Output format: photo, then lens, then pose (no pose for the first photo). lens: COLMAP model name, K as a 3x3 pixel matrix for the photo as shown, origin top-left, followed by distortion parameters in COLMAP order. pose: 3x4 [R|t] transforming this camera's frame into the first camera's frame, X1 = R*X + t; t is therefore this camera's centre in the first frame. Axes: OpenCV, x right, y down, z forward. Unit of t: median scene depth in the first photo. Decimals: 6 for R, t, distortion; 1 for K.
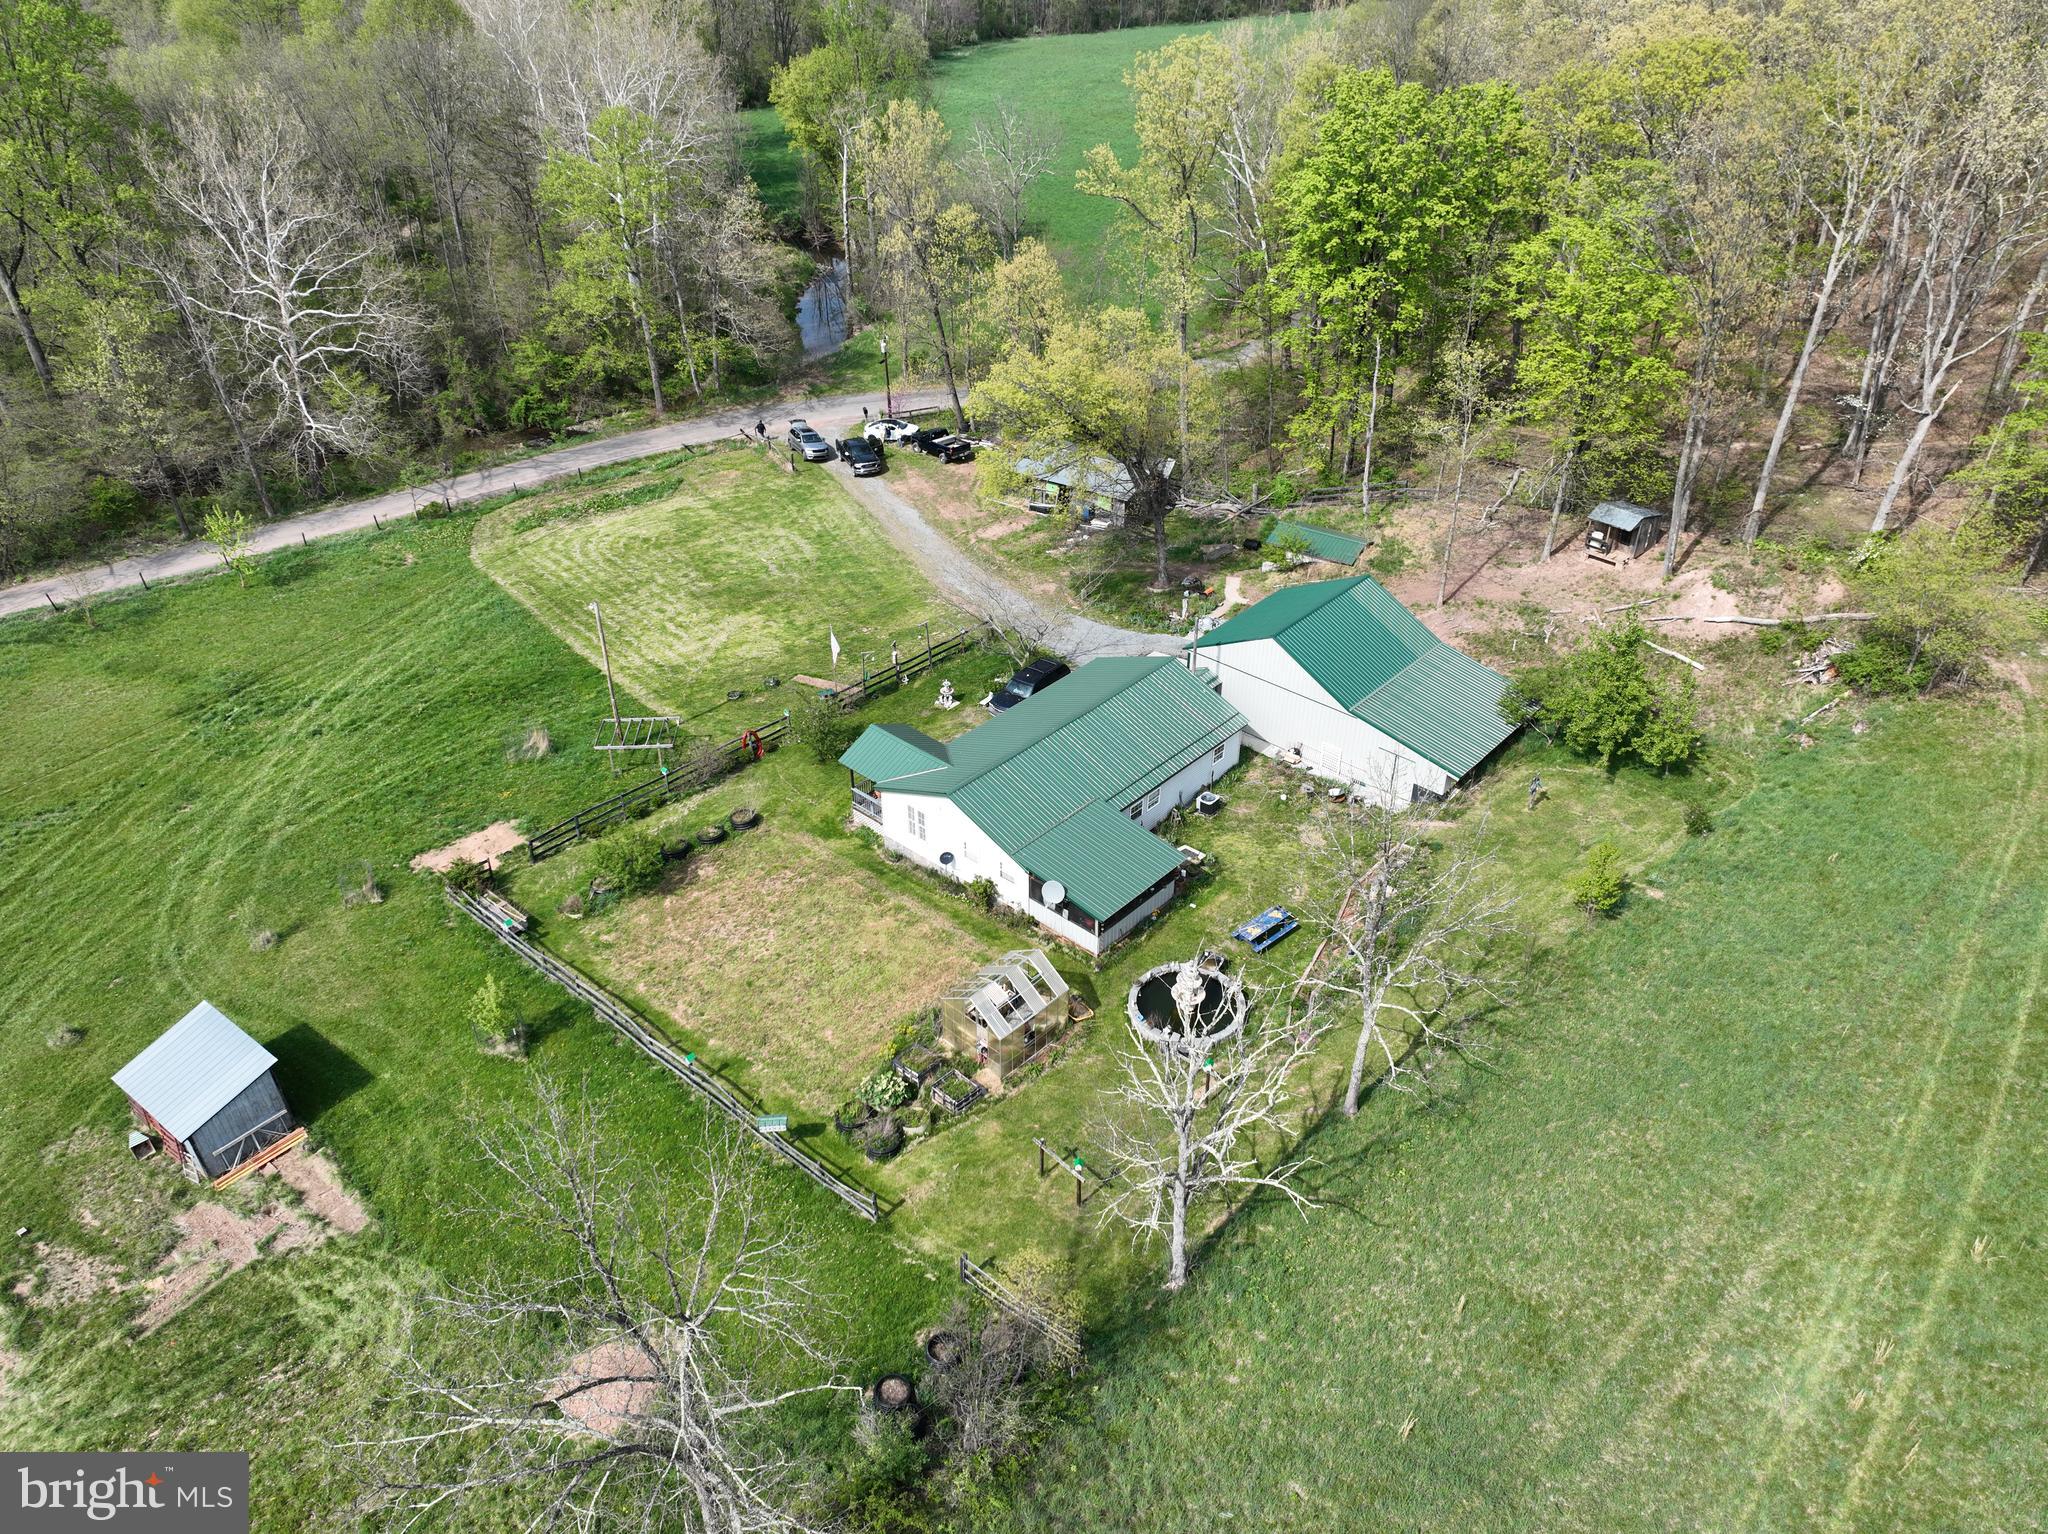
lens RADIAL K [[1431.5, 0, 1021.7], [0, 1431.5, 768.5], [0, 0, 1]] dist [0.004149, 0.007212]
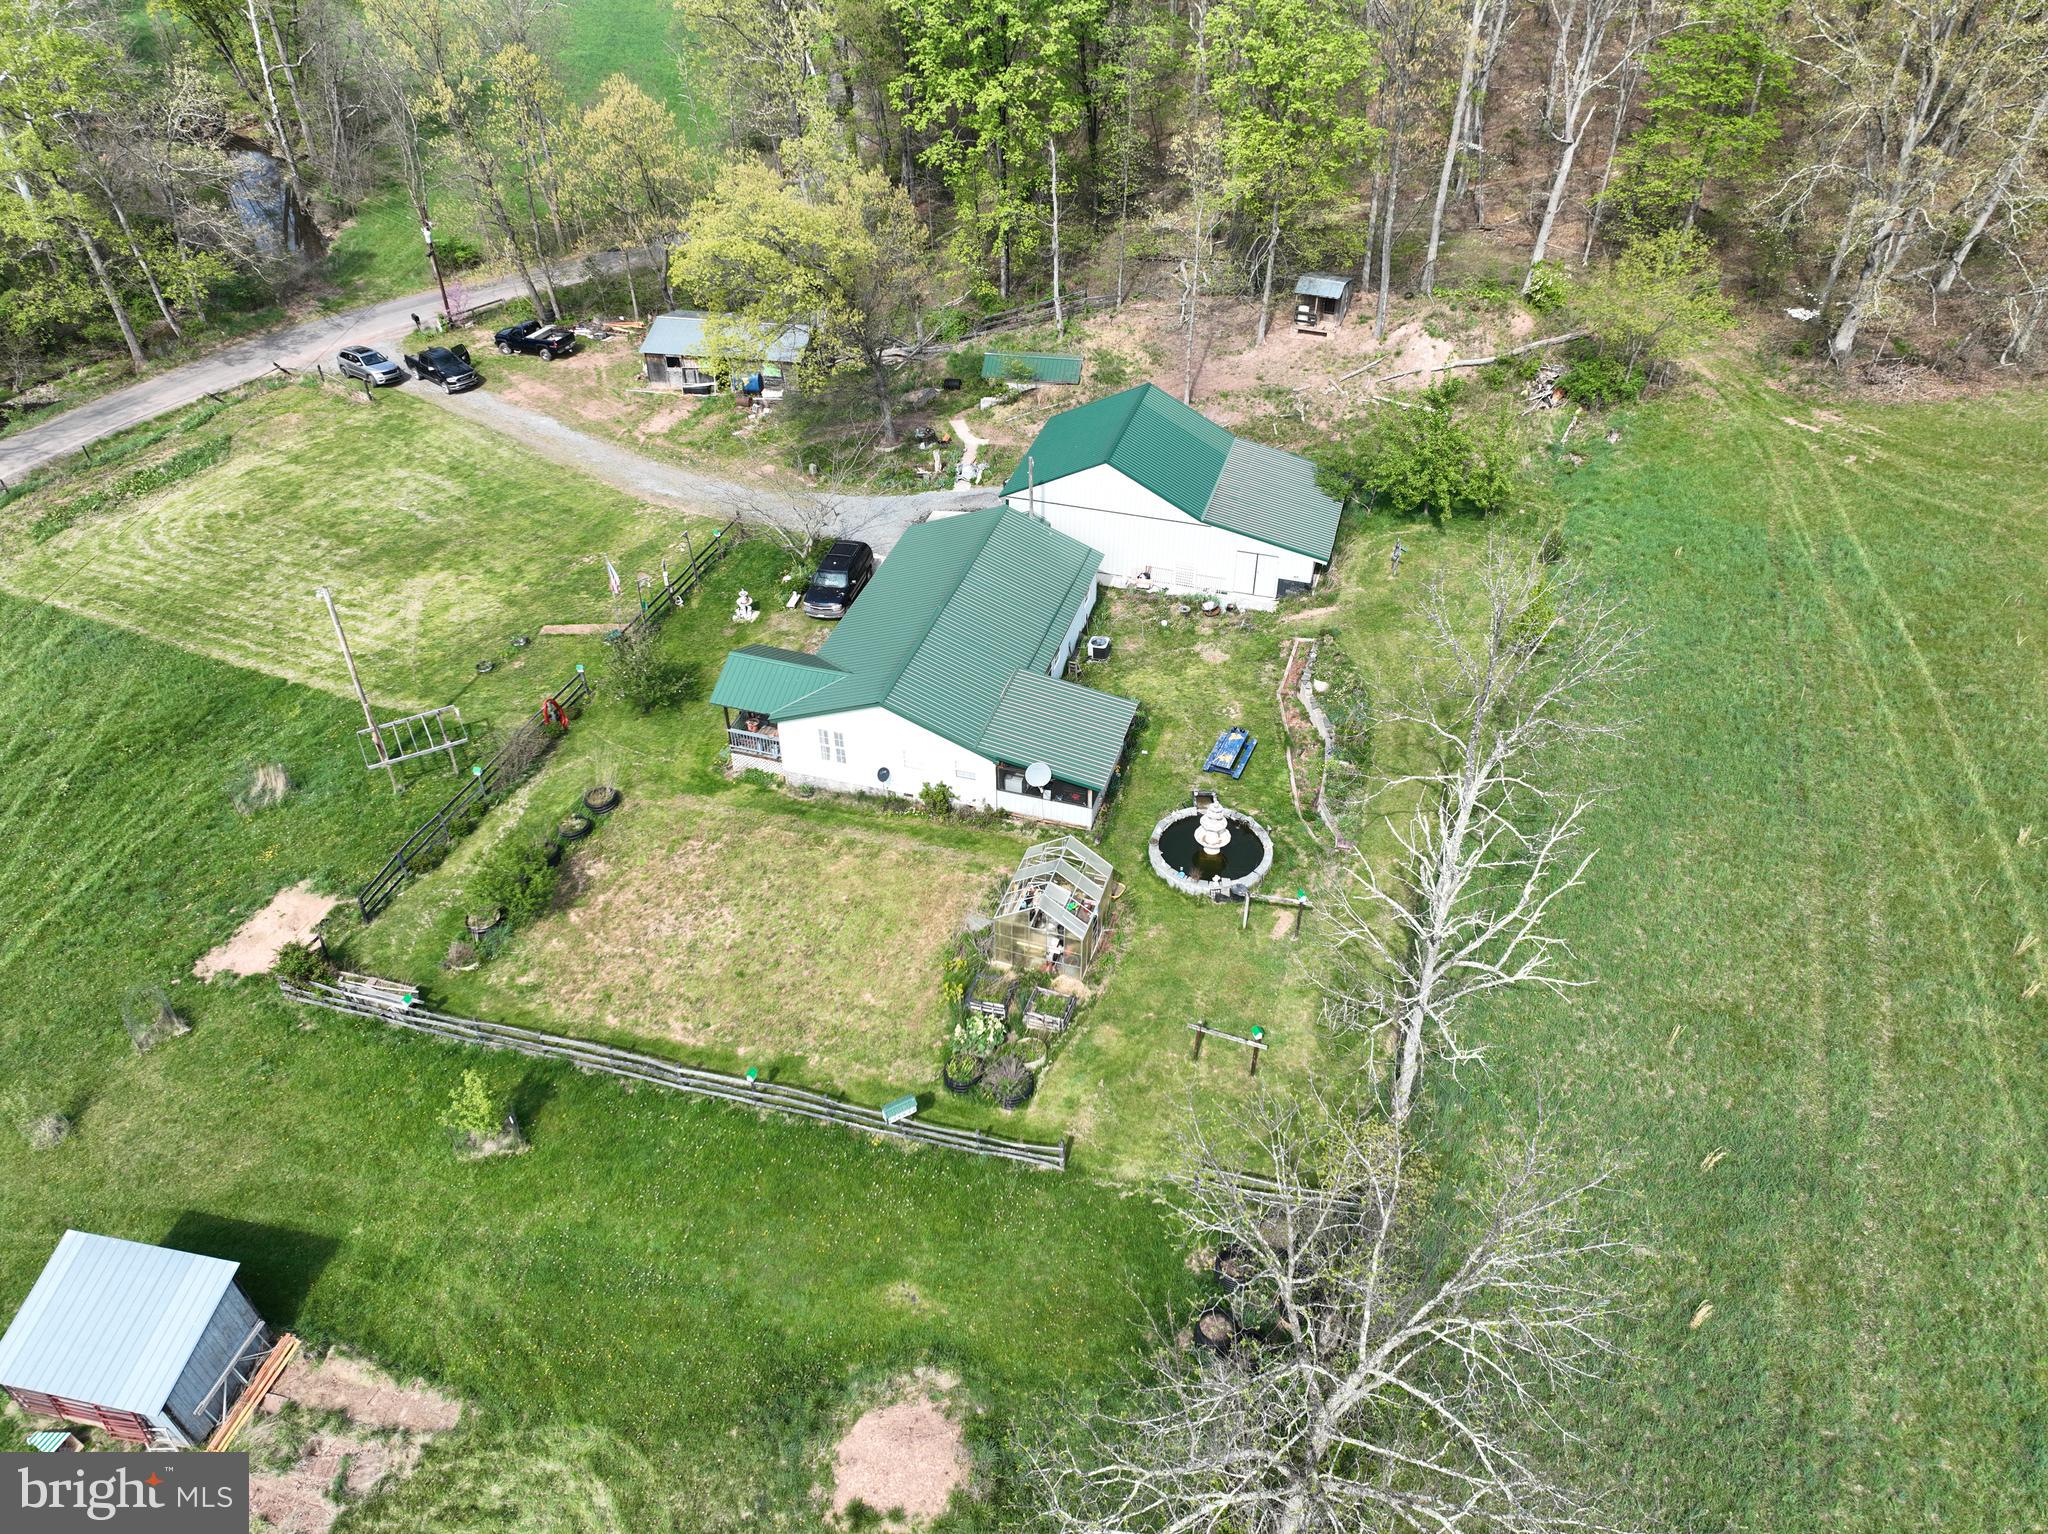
lens RADIAL K [[1431.5, 0, 1022.7], [0, 1431.5, 769.1], [0, 0, 1]] dist [0.004149, 0.007212]
pose [[0.902663, -0.268112, 0.336623, -0.236583], [0.237249, 0.962640, 0.130528, -0.031313], [-0.359043, -0.037959, 0.932549, 0.120585]]
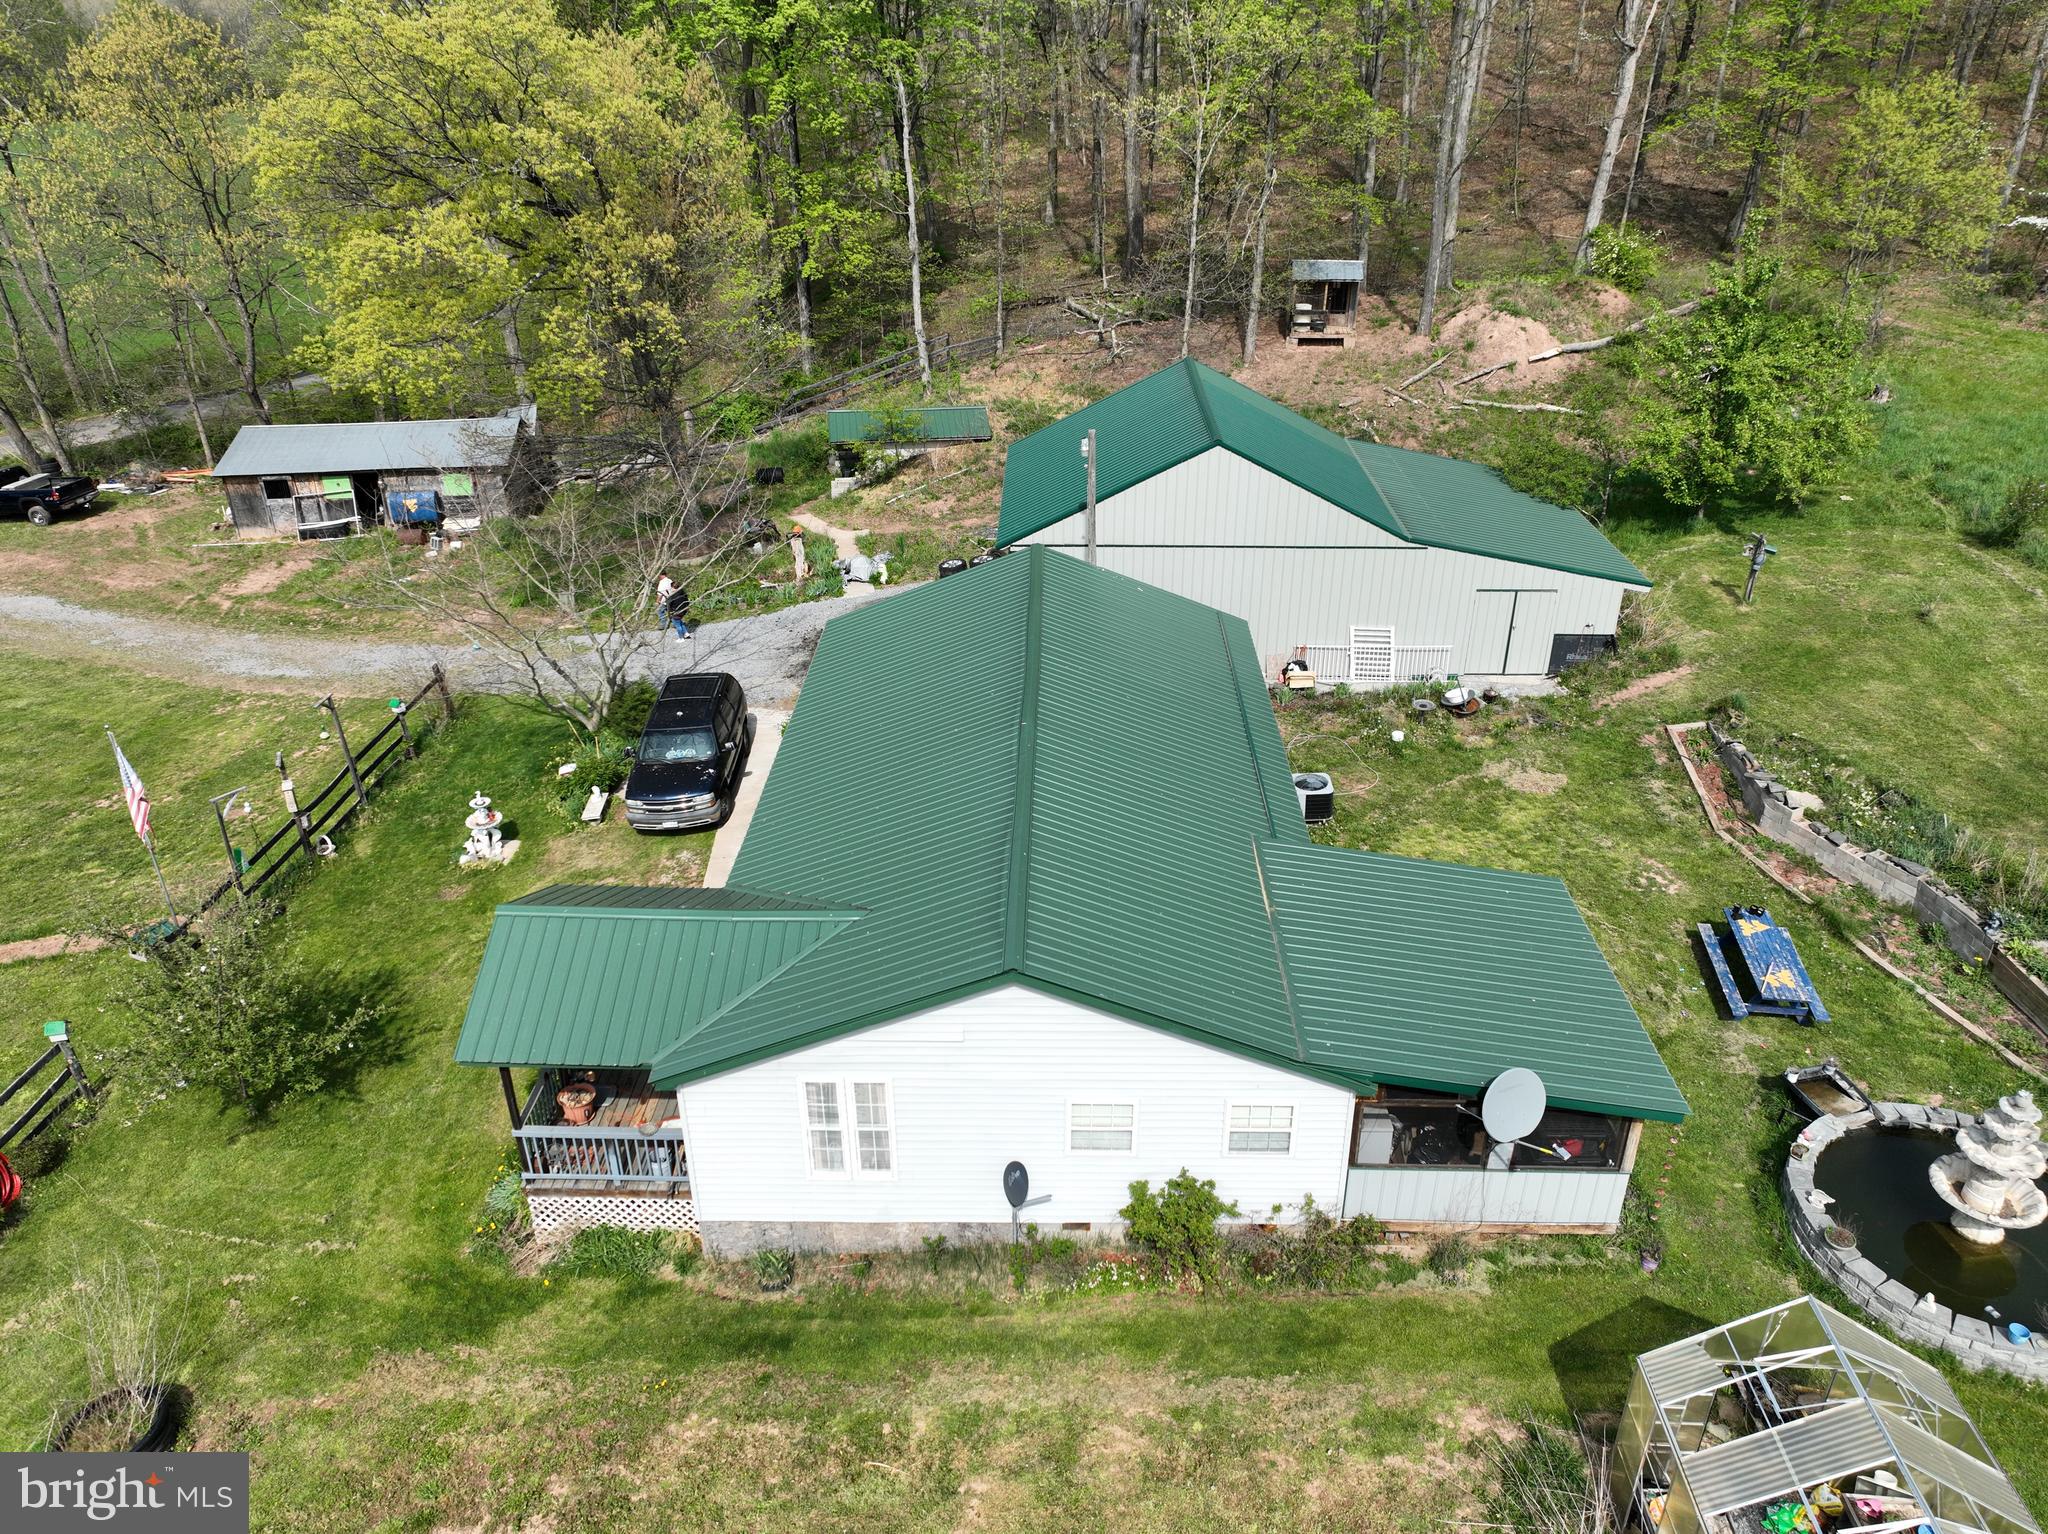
lens RADIAL K [[1431.5, 0, 1027.6], [0, 1431.5, 758.6], [0, 0, 1]] dist [0.004149, 0.007212]
pose [[0.754900, -0.302269, 0.582031, -0.174649], [0.365008, 0.930950, 0.010055, -0.020914], [-0.544881, 0.204856, 0.813105, 0.633533]]
